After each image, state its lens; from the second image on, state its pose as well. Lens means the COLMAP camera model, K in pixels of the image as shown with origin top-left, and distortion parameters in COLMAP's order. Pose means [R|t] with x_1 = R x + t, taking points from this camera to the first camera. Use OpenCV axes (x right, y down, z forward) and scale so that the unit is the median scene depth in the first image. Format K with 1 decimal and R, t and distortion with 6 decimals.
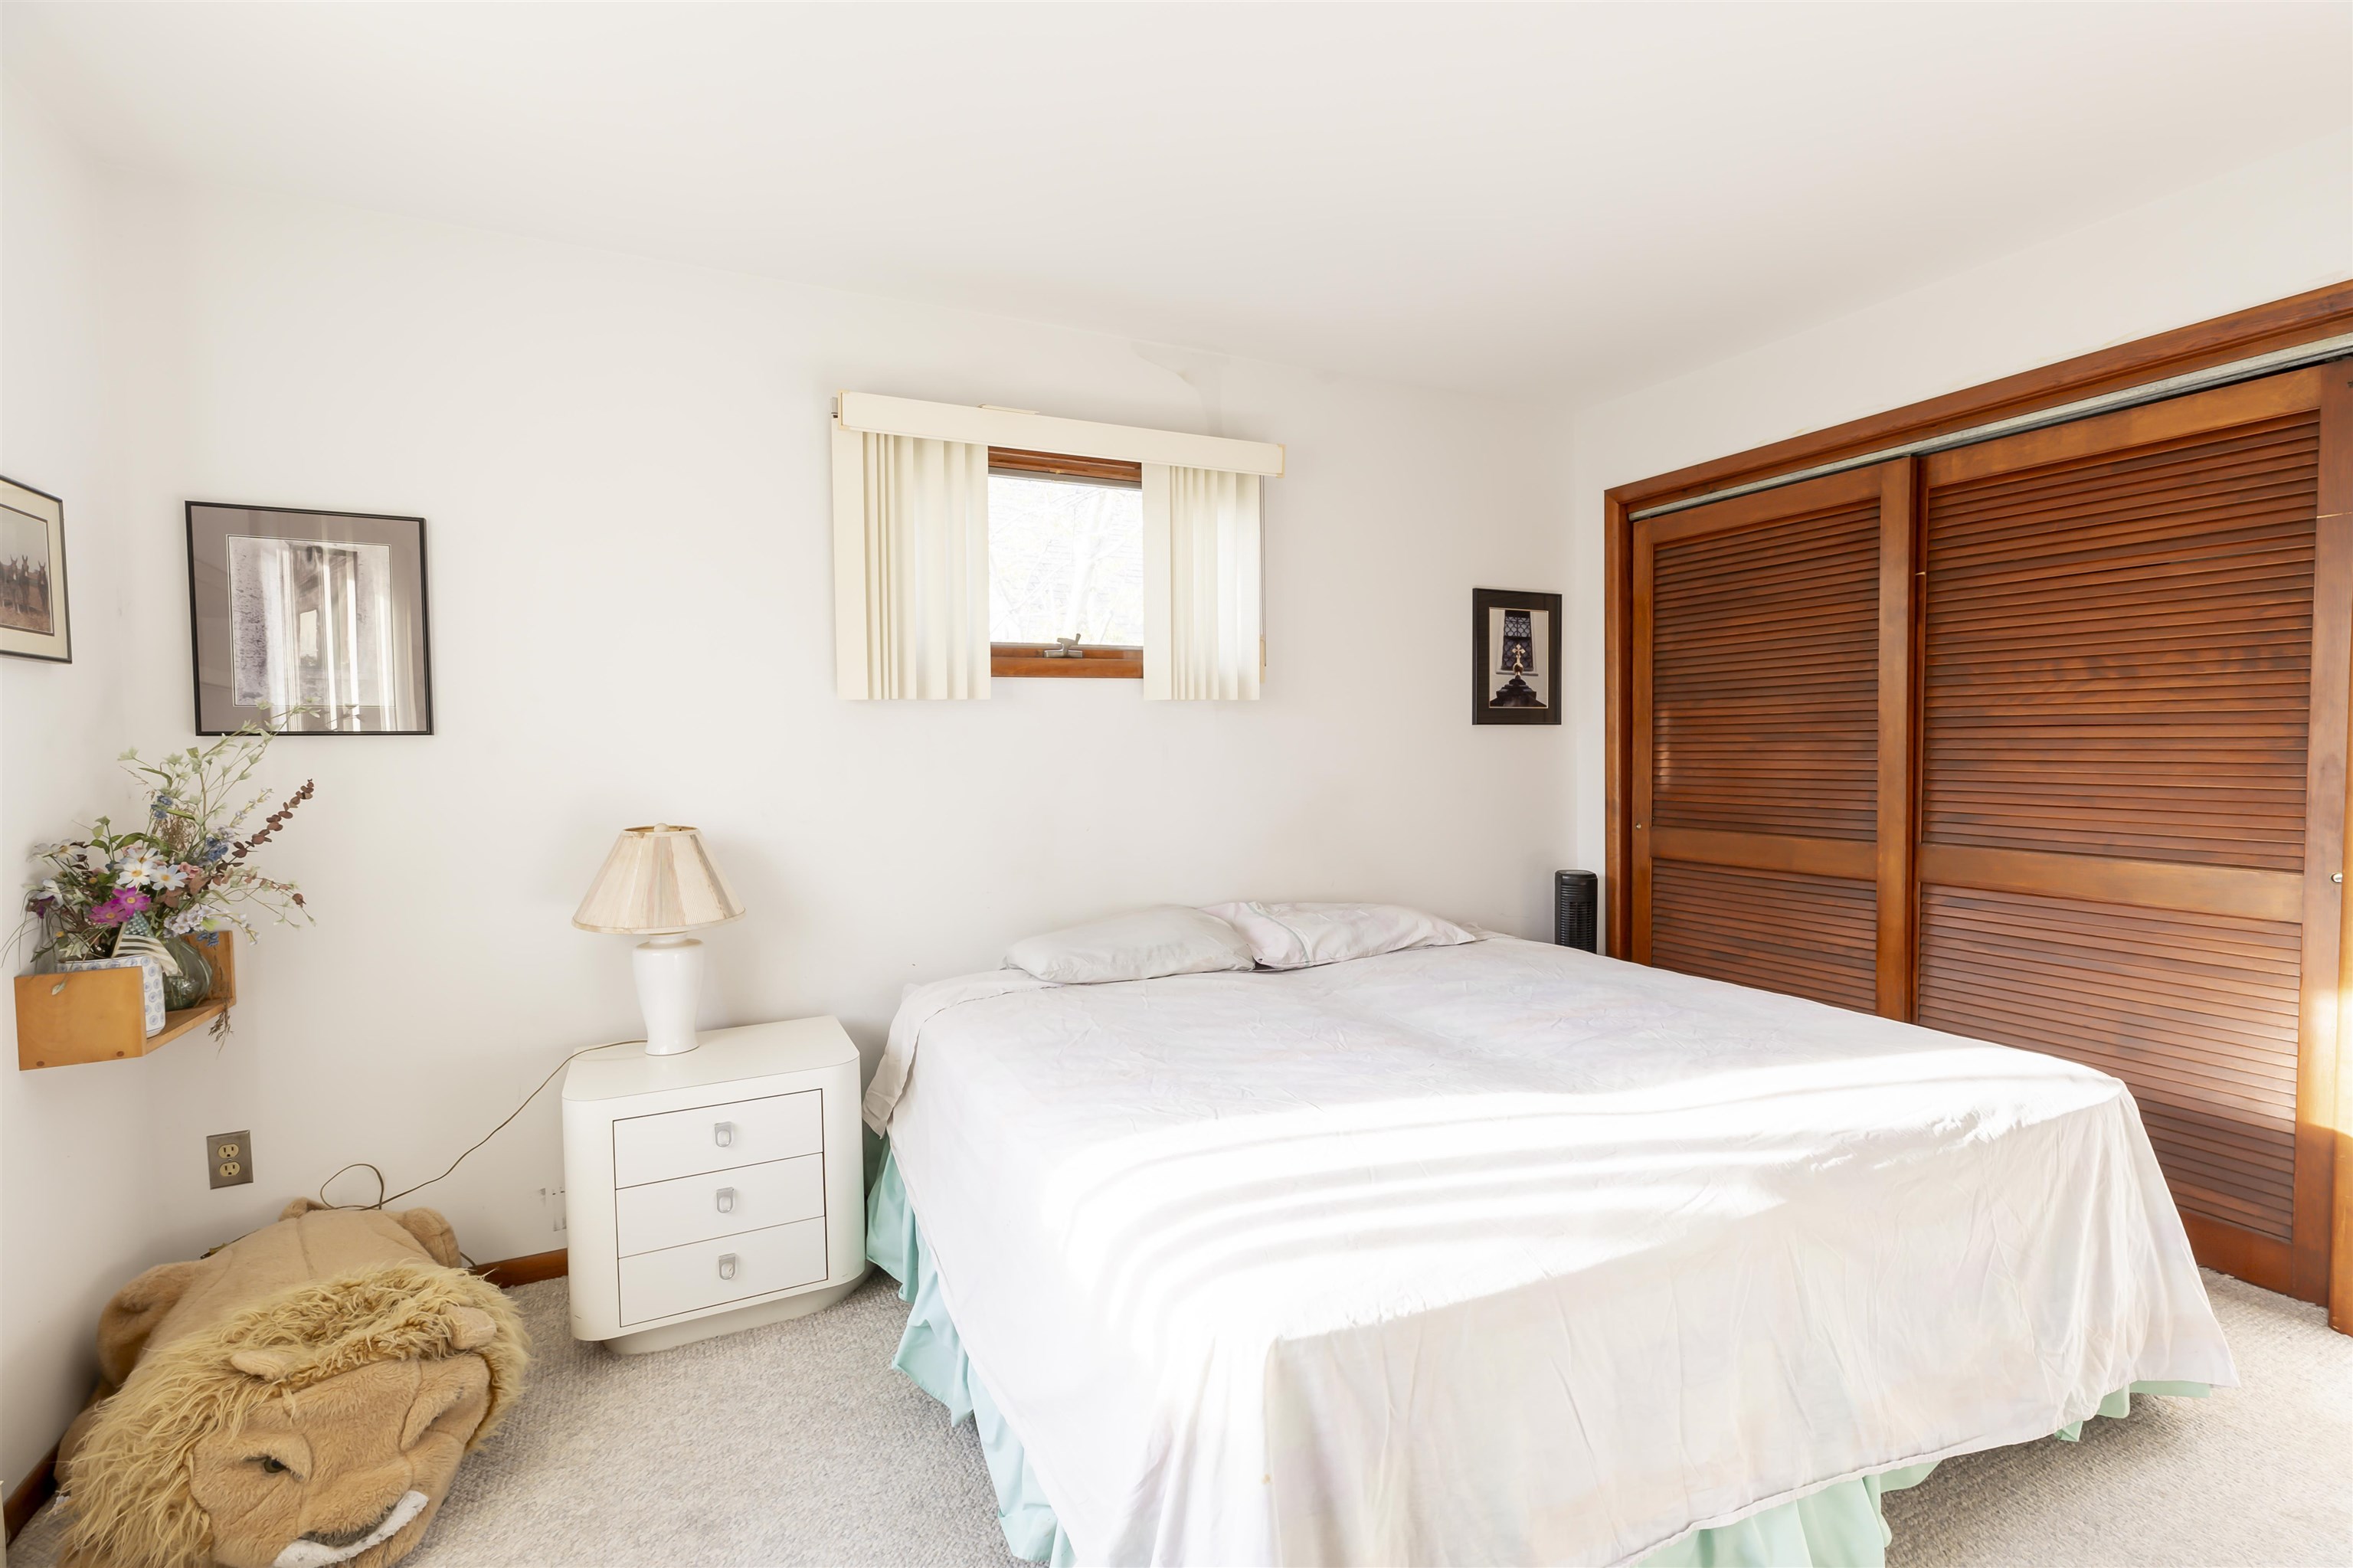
lens RADIAL K [[1057.4, 0, 1171.8], [0, 1057.4, 785.9], [0, 0, 1]] dist [0.004608, 0.000652]
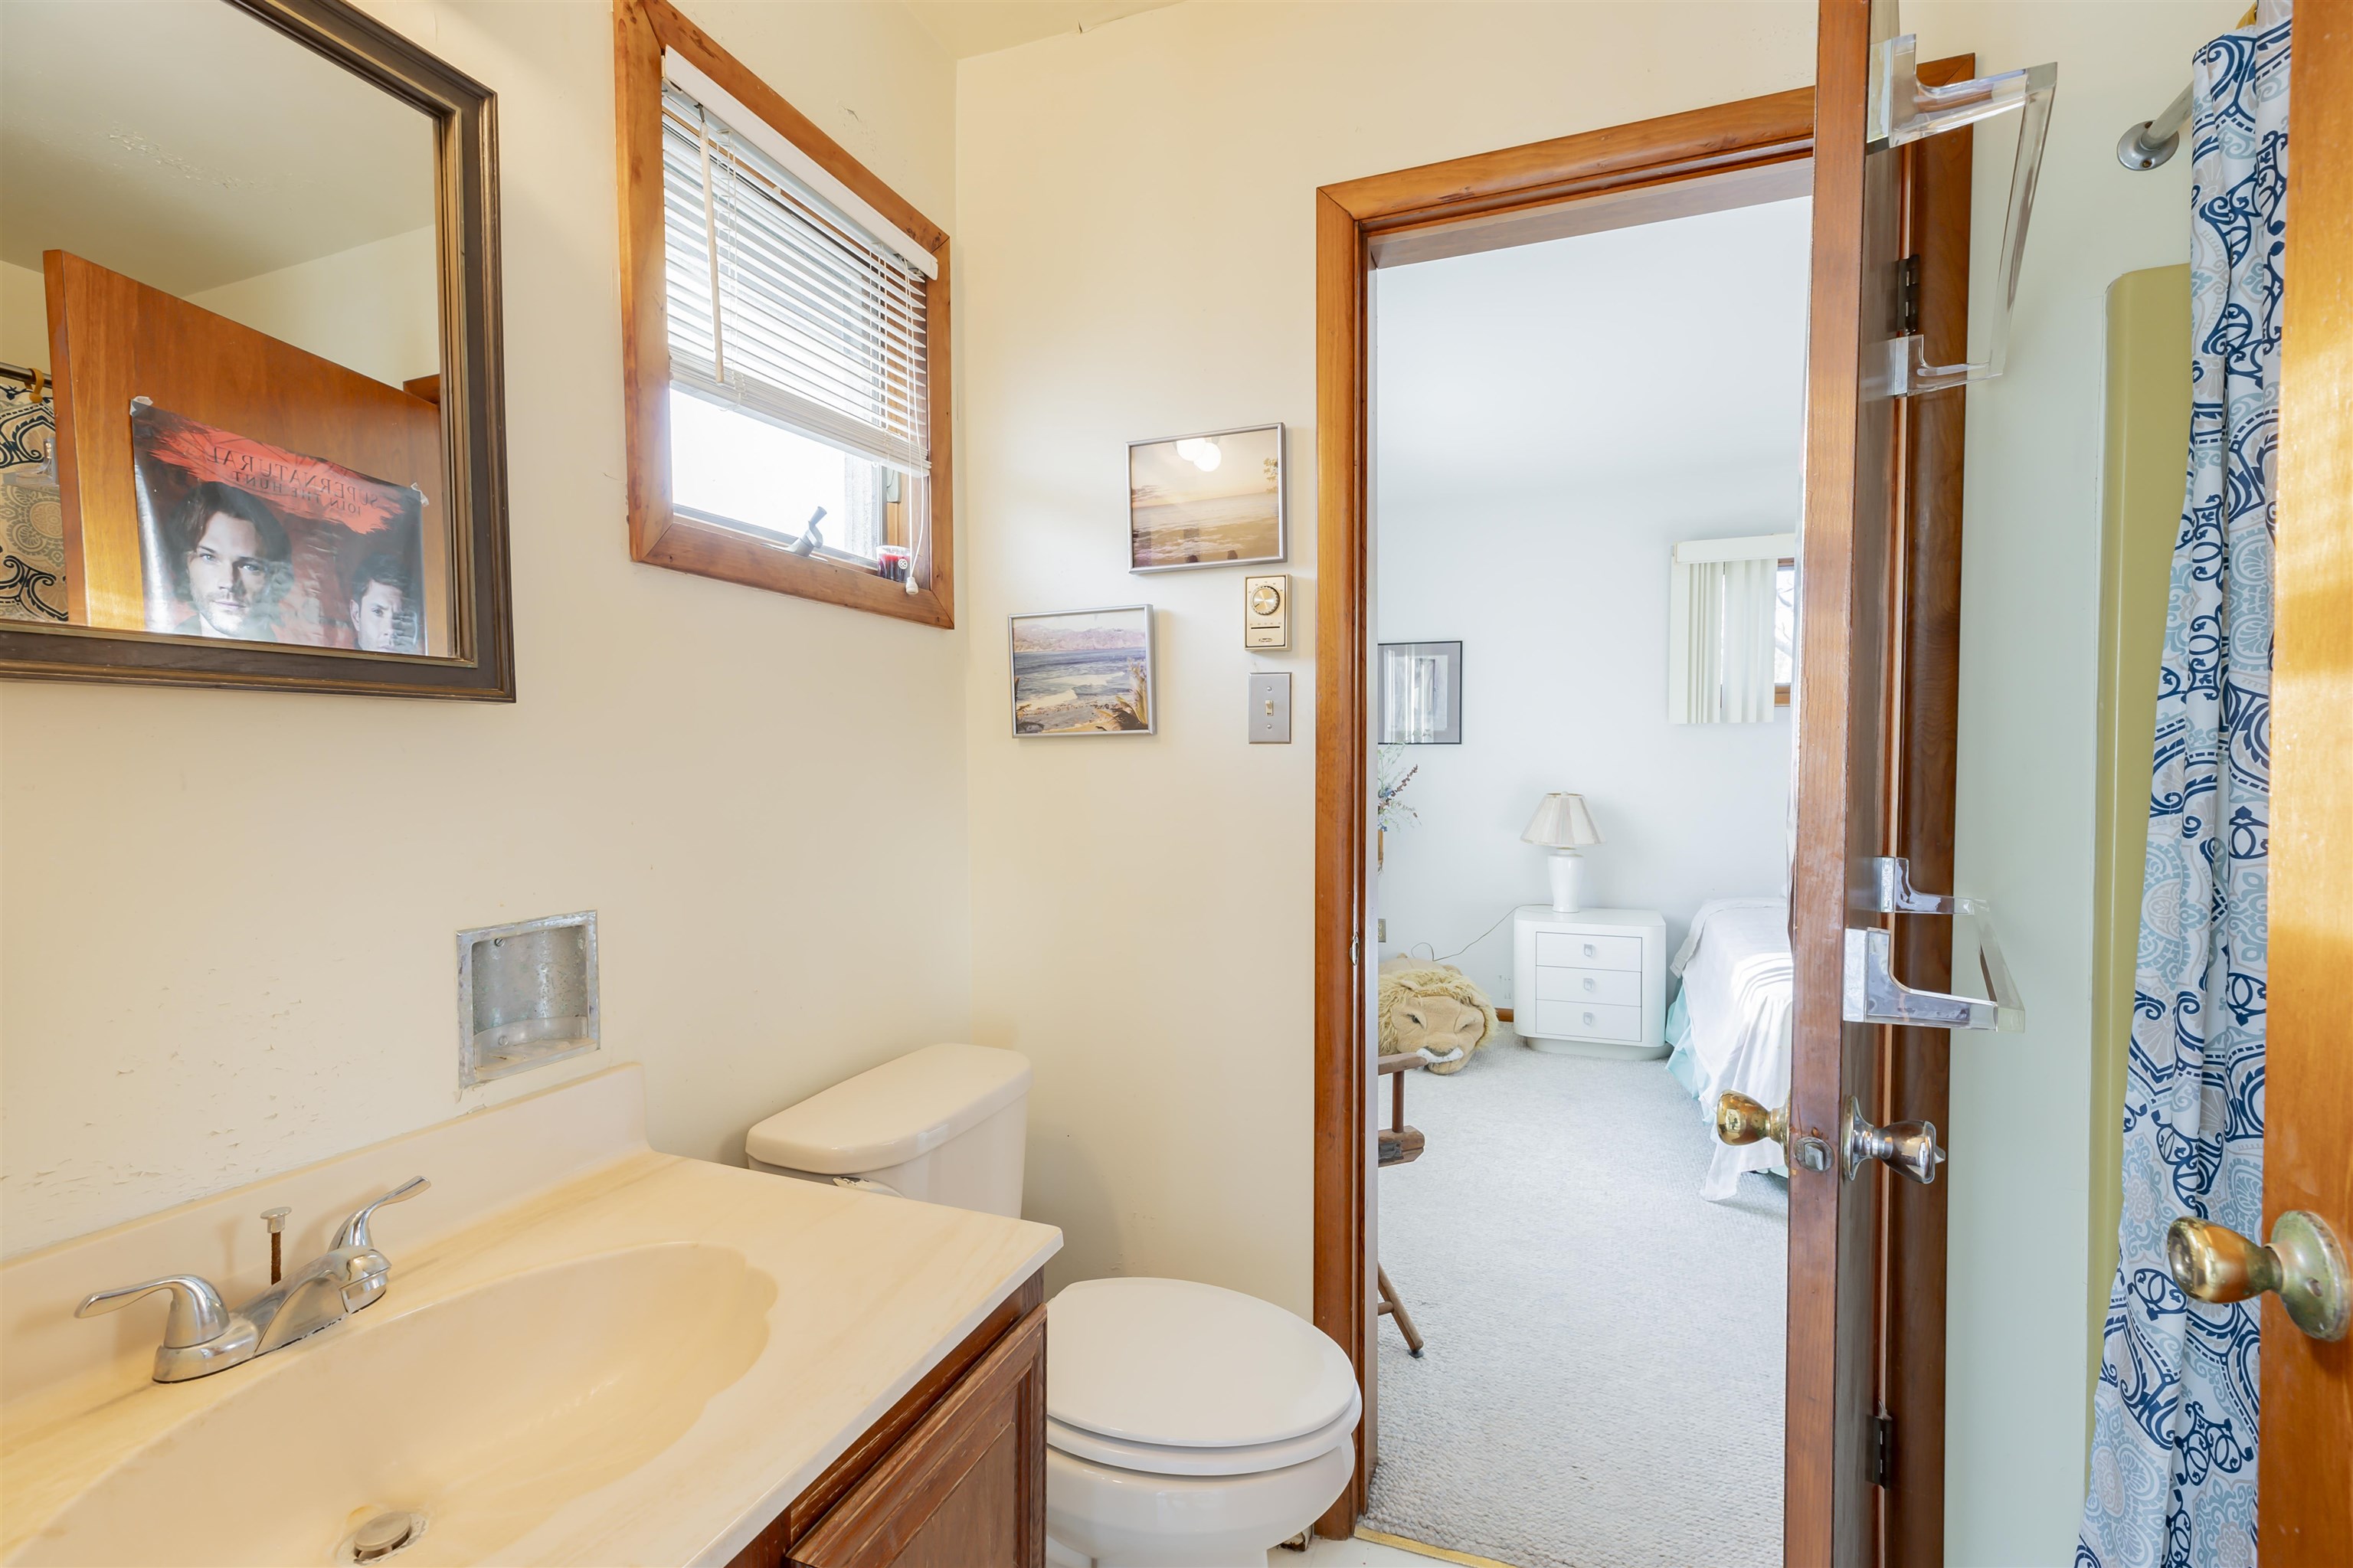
lens RADIAL K [[1057.4, 0, 1171.8], [0, 1057.4, 785.9], [0, 0, 1]] dist [0.004608, 0.000652]
pose [[0.686697, 0.037060, -0.725998, 0.430122], [-0.033731, 0.999248, 0.019103, 0.013556], [0.726161, 0.011371, 0.687431, -0.855026]]
